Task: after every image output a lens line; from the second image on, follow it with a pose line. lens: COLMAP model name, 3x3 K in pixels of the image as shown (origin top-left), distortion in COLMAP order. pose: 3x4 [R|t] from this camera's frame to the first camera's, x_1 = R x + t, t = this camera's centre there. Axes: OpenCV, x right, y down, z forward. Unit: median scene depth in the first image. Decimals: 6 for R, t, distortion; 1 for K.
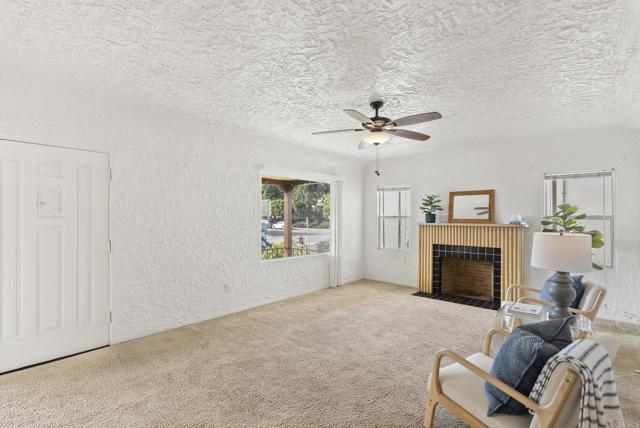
lens RADIAL K [[297.8, 0, 320.3], [0, 297.8, 216.4], [0, 0, 1]] dist [-0.001037, -0.000053]
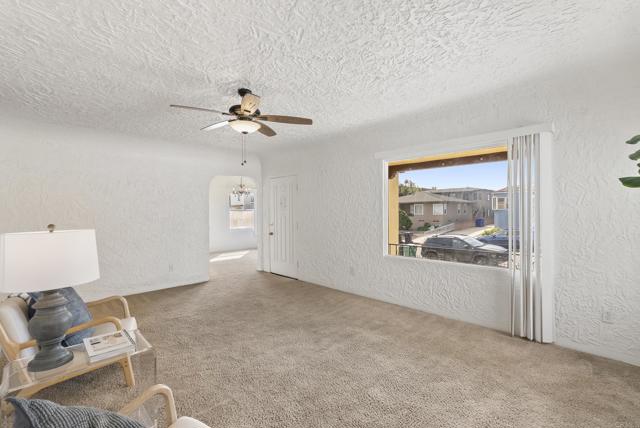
lens RADIAL K [[290.0, 0, 319.8], [0, 290.0, 210.2], [0, 0, 1]] dist [0.000332, 0.000329]
pose [[-0.049224, -0.008064, -0.998755, 0.727174], [0.009109, 0.999922, -0.008523, 0.013889], [0.998746, -0.009517, -0.049147, 0.832916]]
